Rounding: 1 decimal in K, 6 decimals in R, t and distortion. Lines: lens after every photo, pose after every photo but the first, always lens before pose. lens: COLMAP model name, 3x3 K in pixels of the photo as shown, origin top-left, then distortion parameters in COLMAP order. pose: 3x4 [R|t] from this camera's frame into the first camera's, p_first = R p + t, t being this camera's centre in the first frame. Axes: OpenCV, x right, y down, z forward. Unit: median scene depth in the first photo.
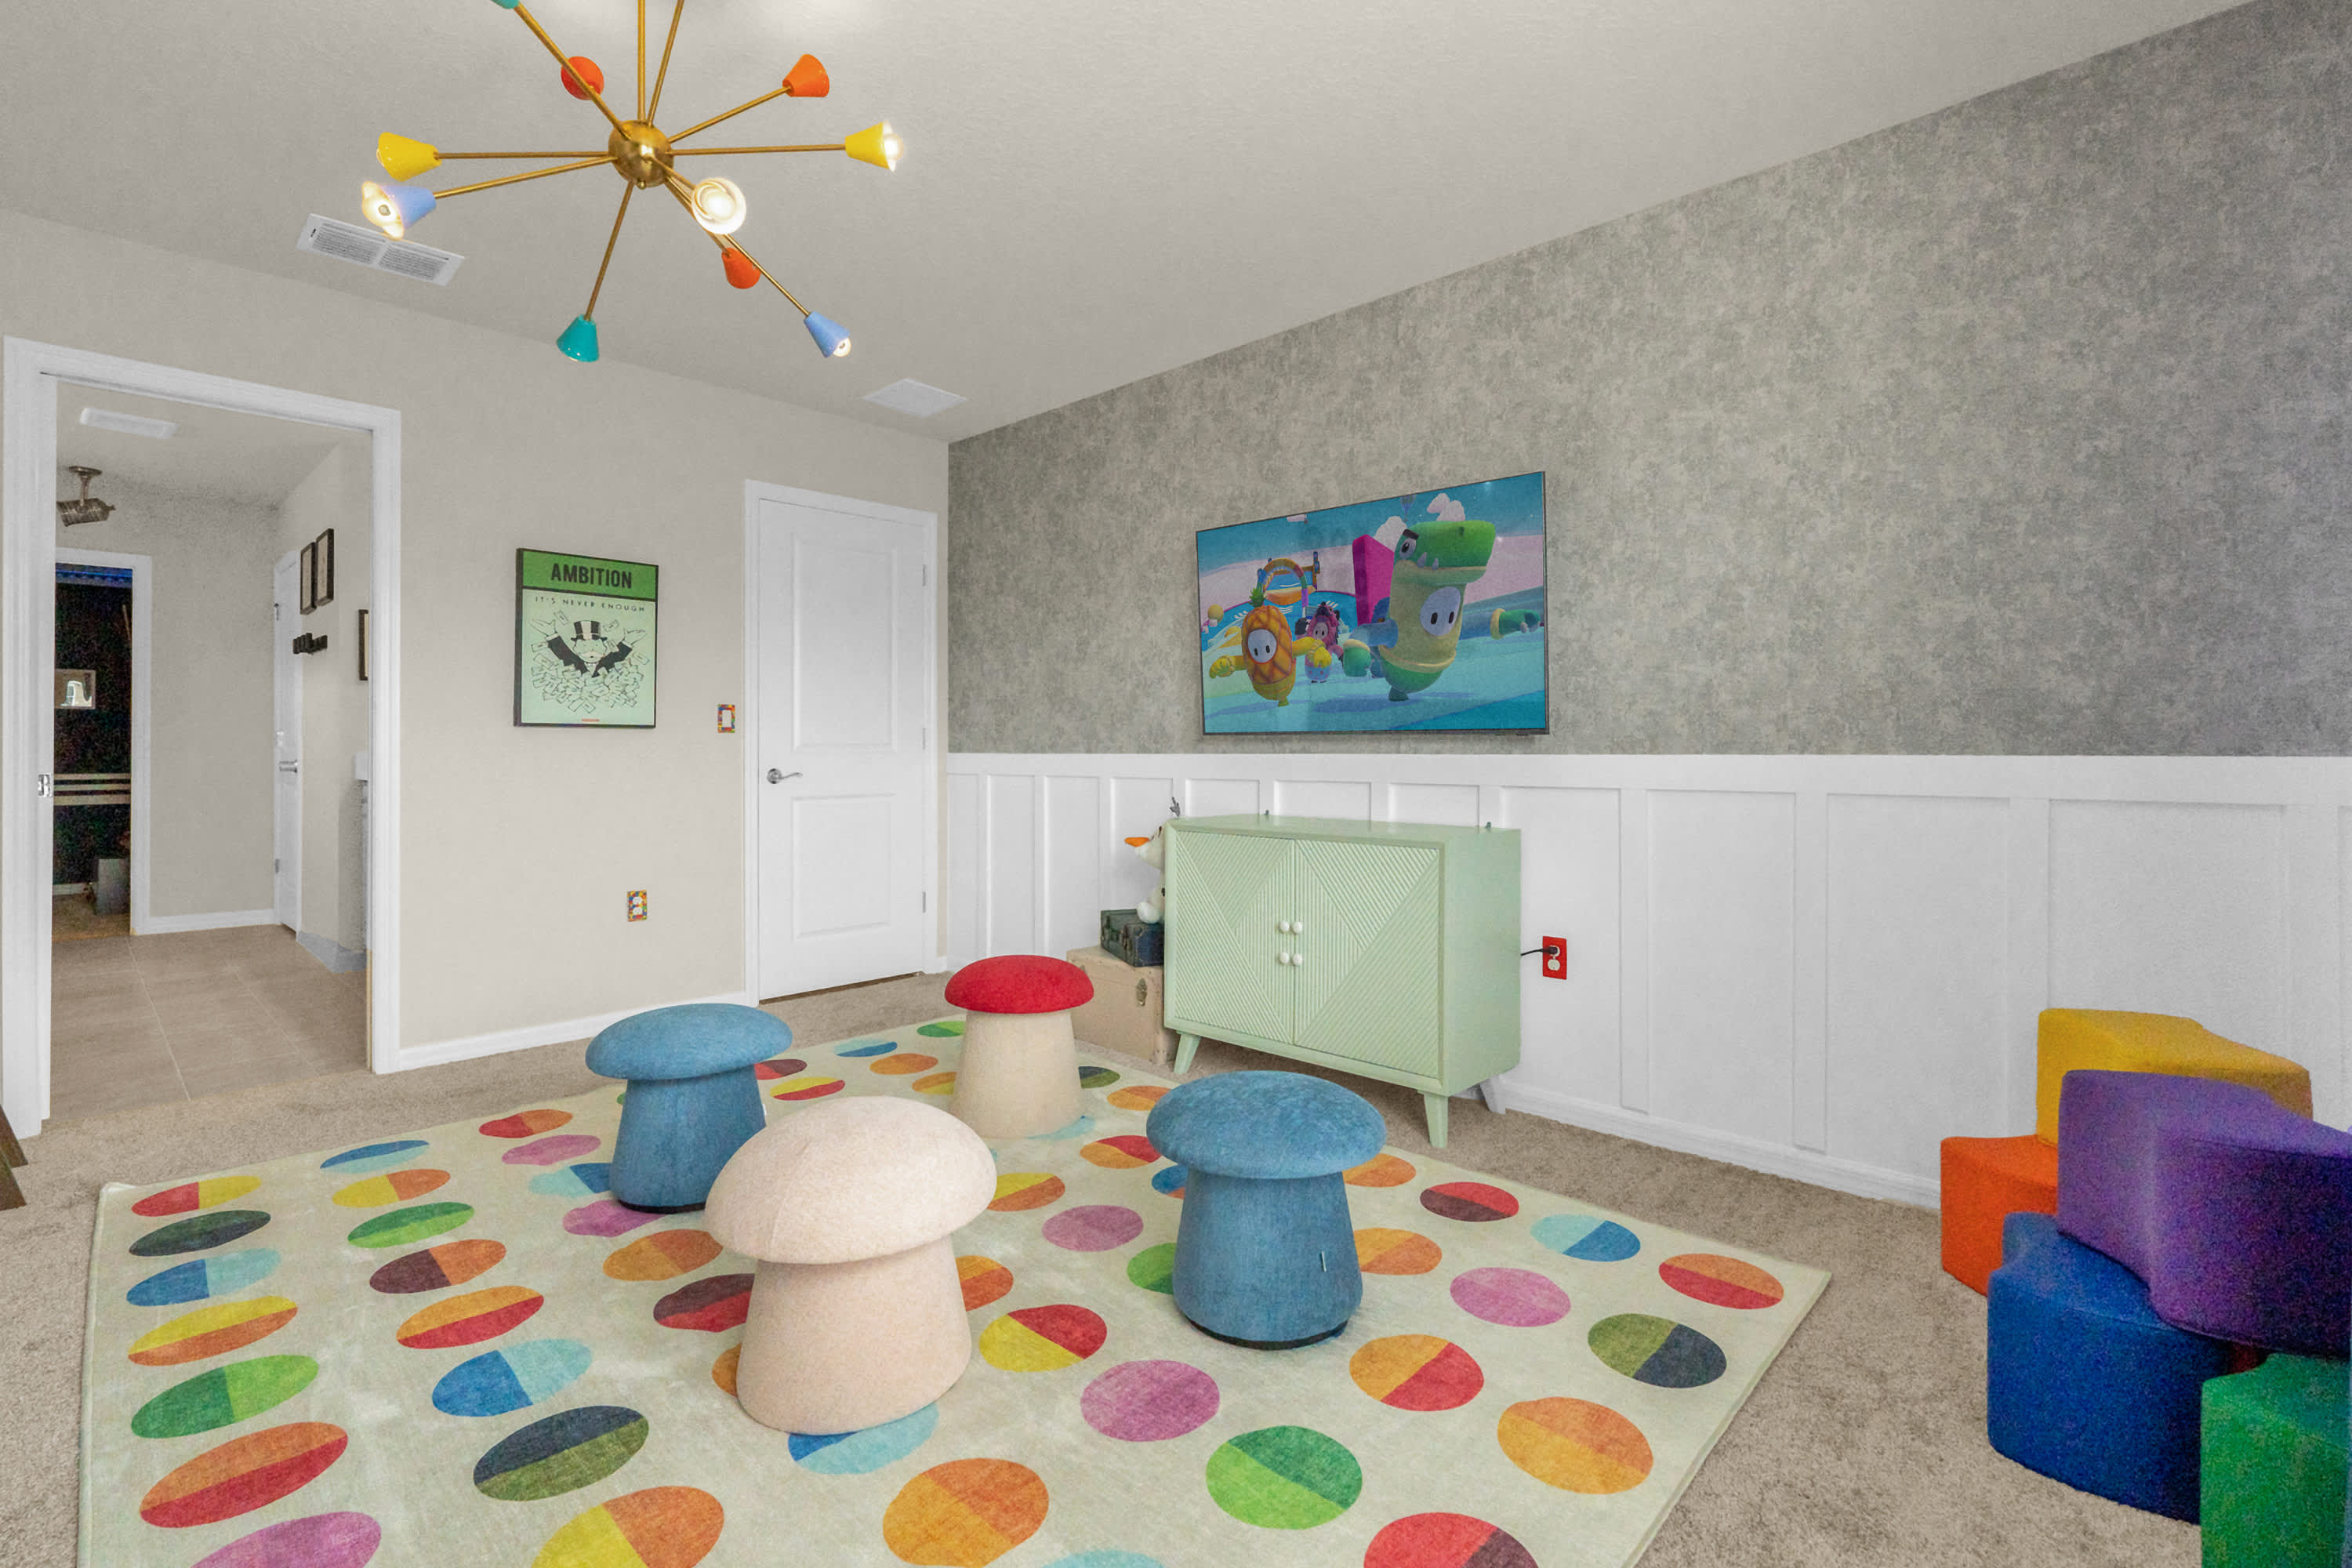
lens RADIAL K [[1038.5, 0, 1146.5], [0, 1038.5, 752.3], [0, 0, 1]] dist [0.000250, 0.000976]
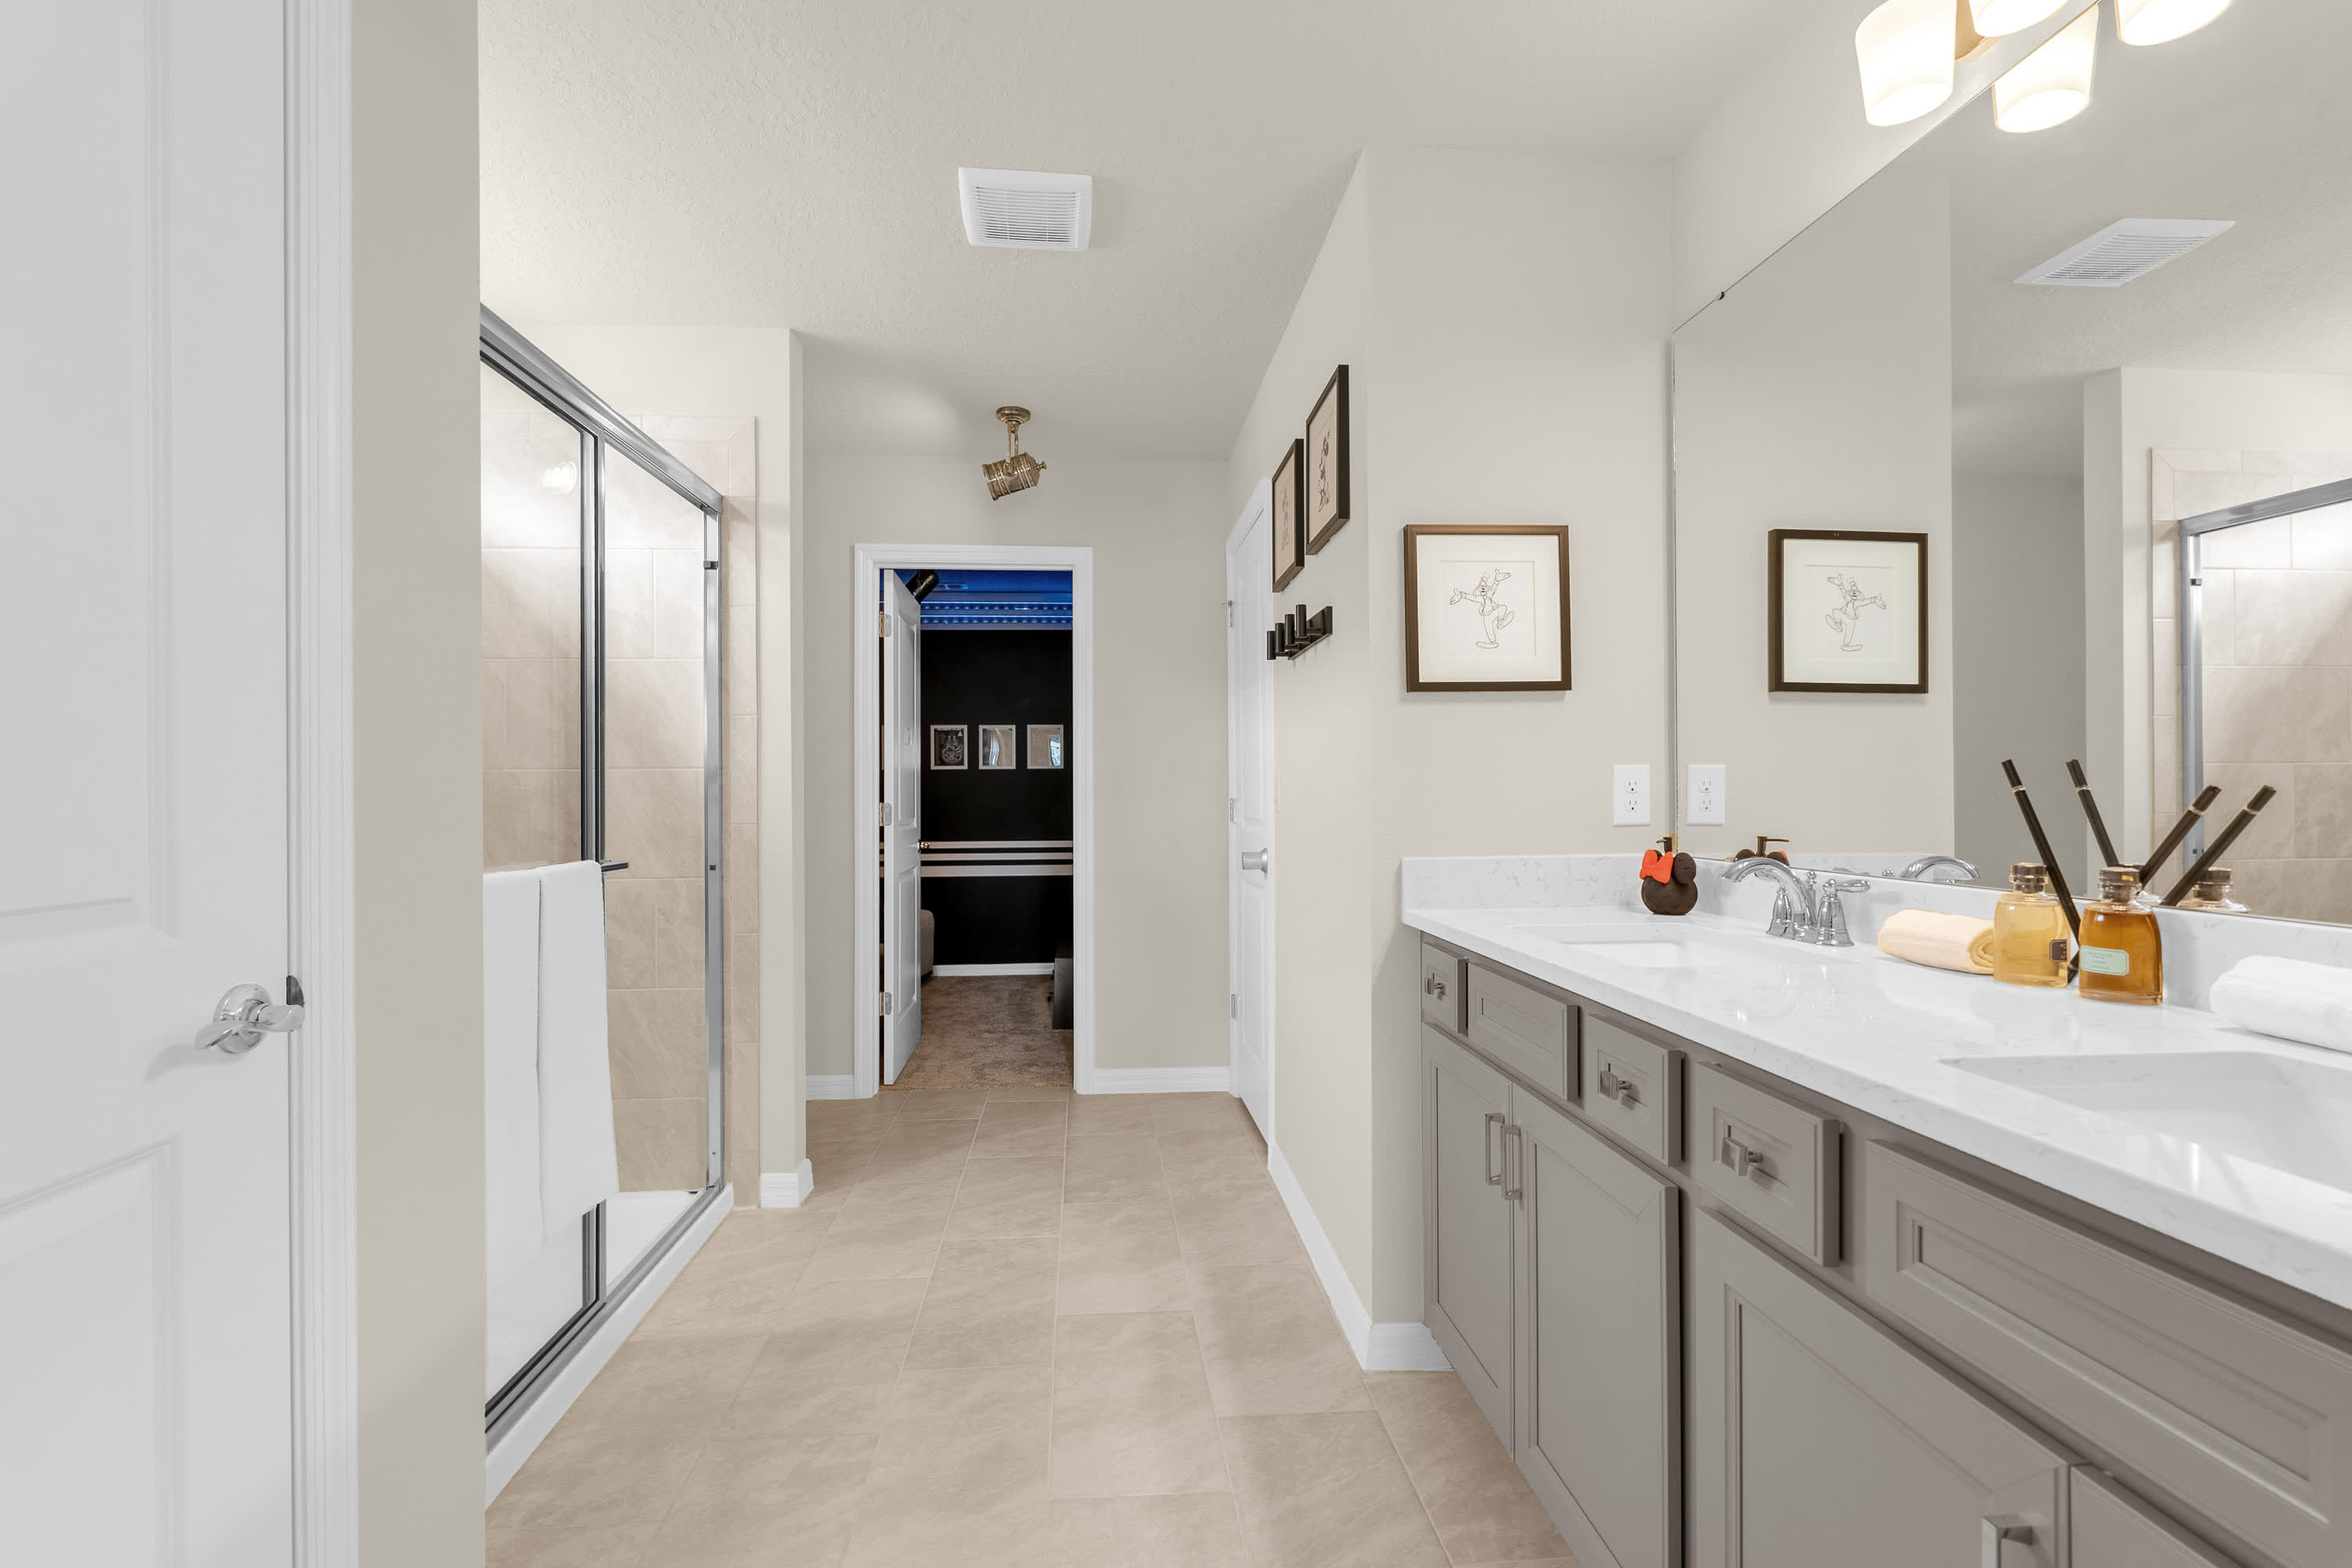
lens RADIAL K [[1038.5, 0, 1179.7], [0, 1038.5, 772.7], [0, 0, 1]] dist [0.000250, 0.000976]
pose [[0.768207, -0.003422, -0.640192, -1.150392], [0.005897, 0.999981, 0.001731, -0.081313], [0.640174, -0.005105, 0.768213, 1.252550]]
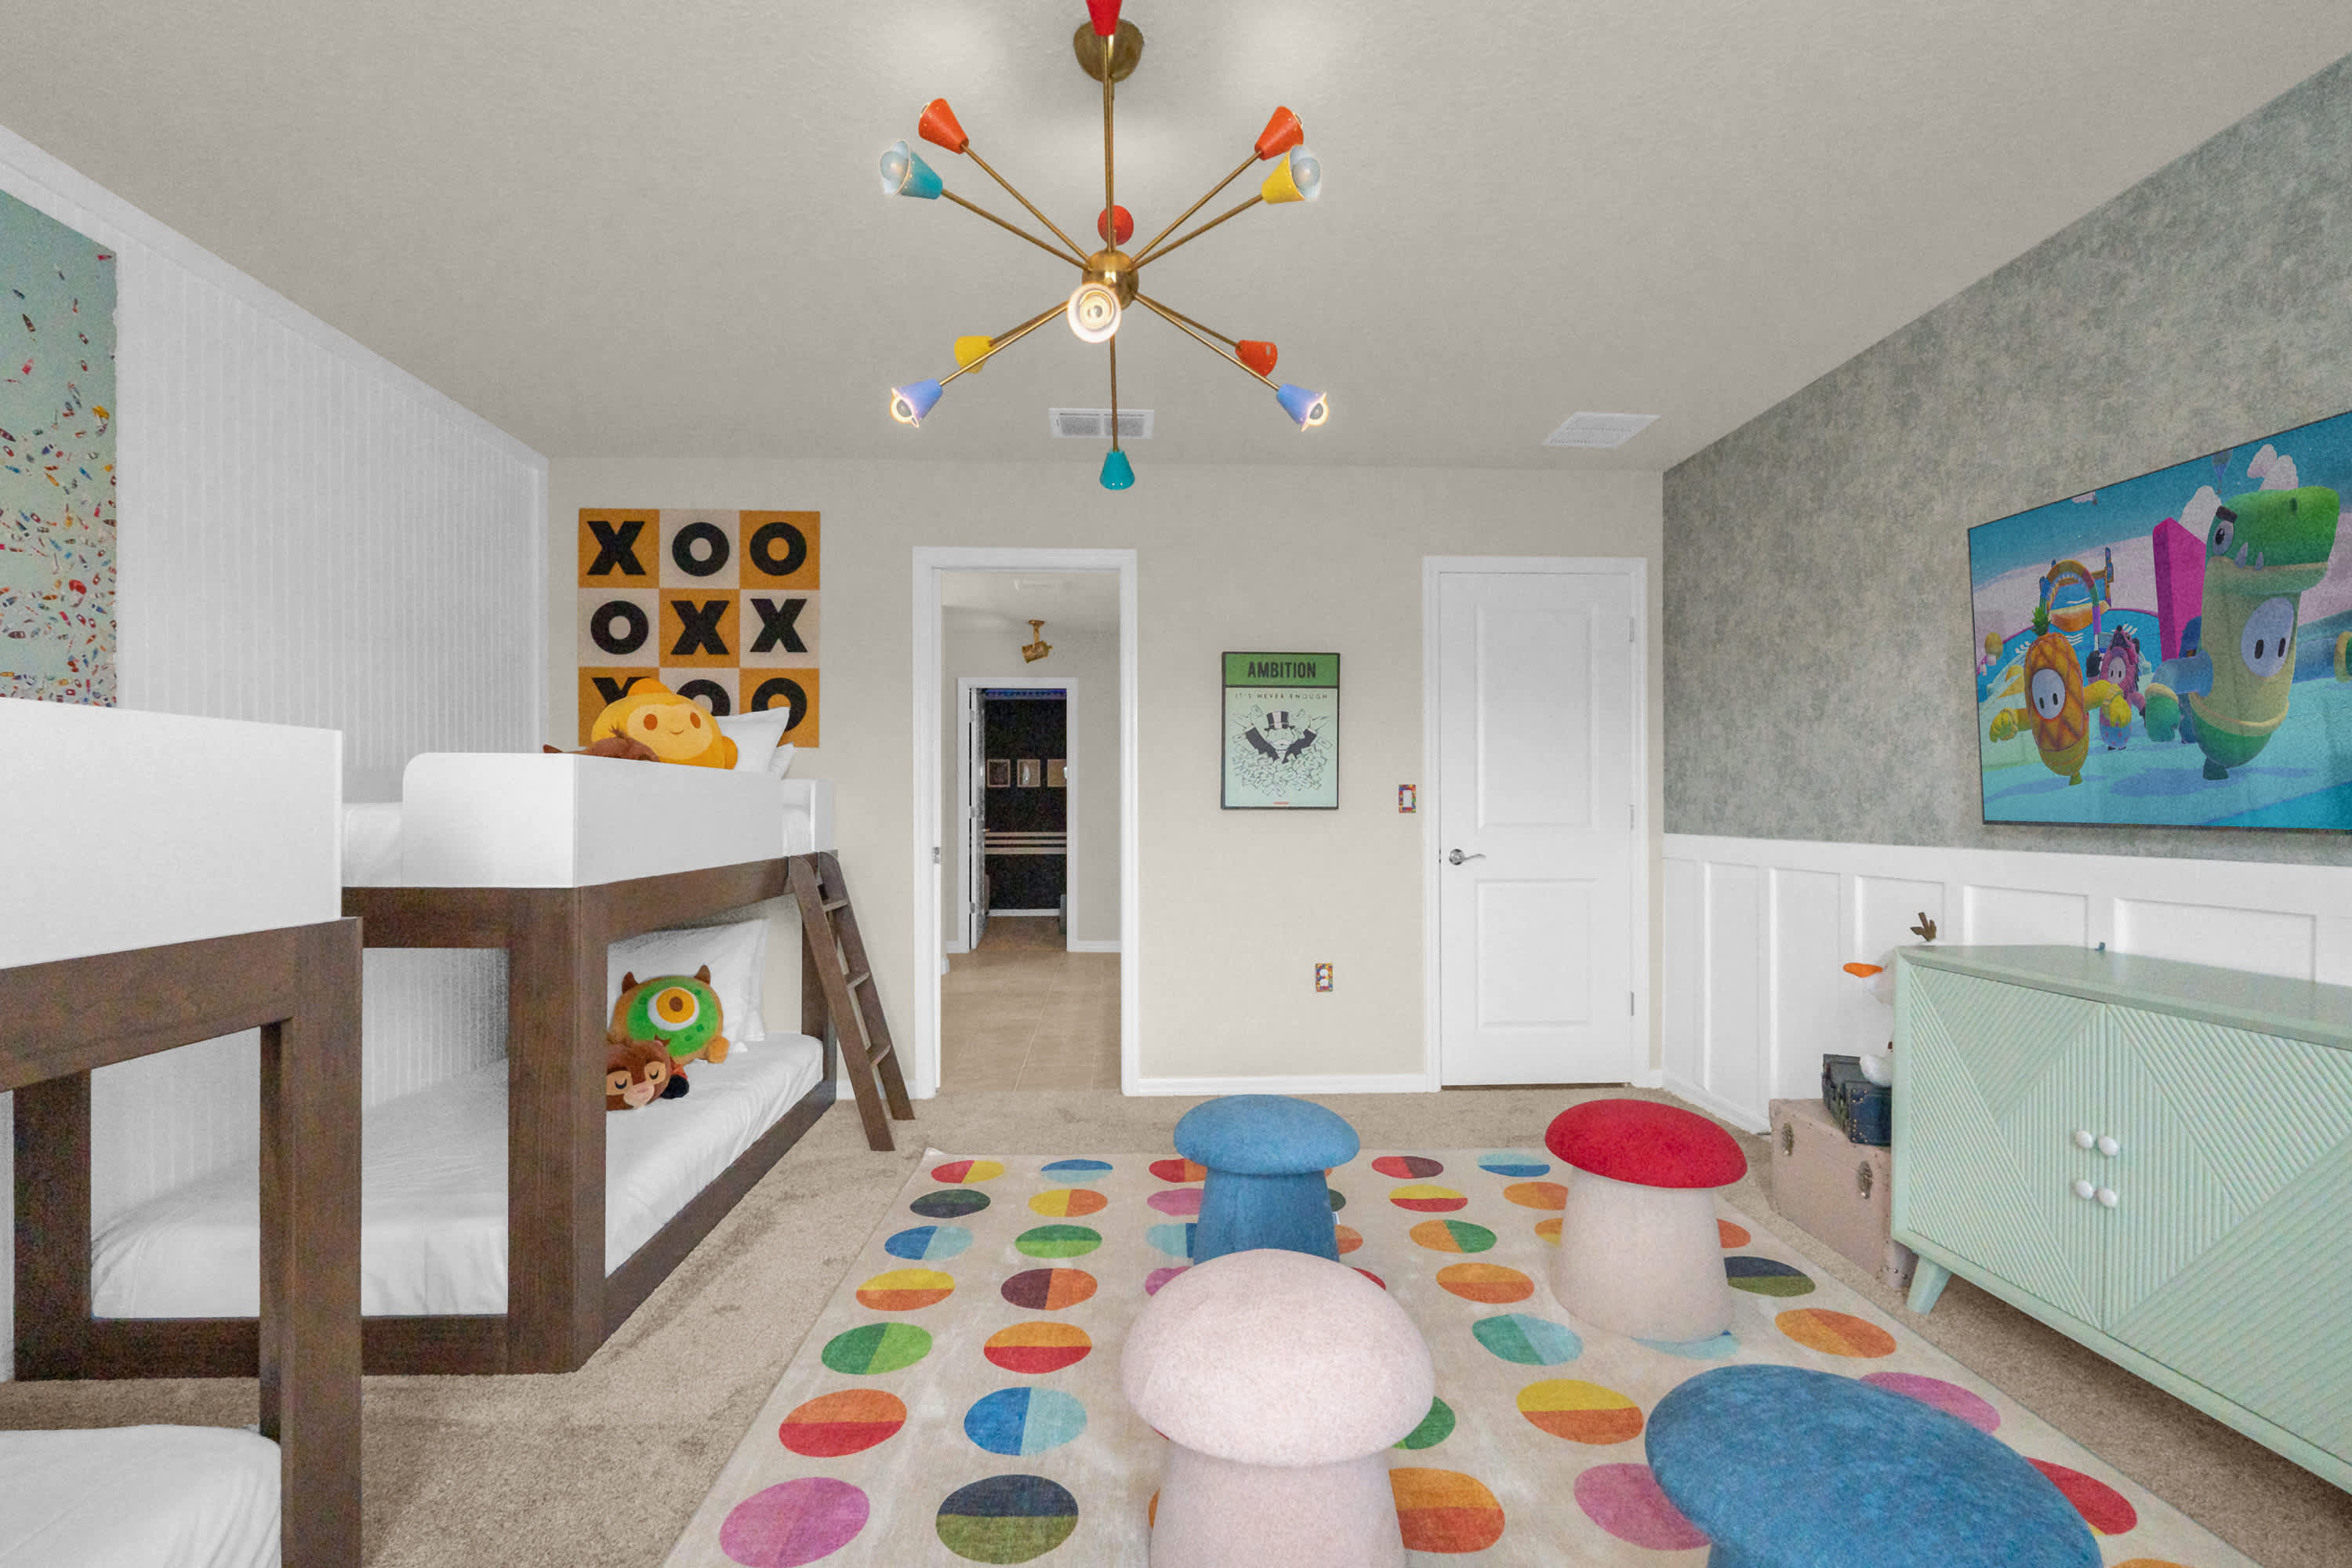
lens RADIAL K [[1038.5, 0, 1151.0], [0, 1038.5, 821.4], [0, 0, 1]] dist [0.000250, 0.000976]
pose [[0.740604, 0.005675, -0.671918, 0.111620], [-0.000729, 0.999971, 0.007643, -0.024074], [0.671941, -0.005171, 0.740586, 0.125839]]
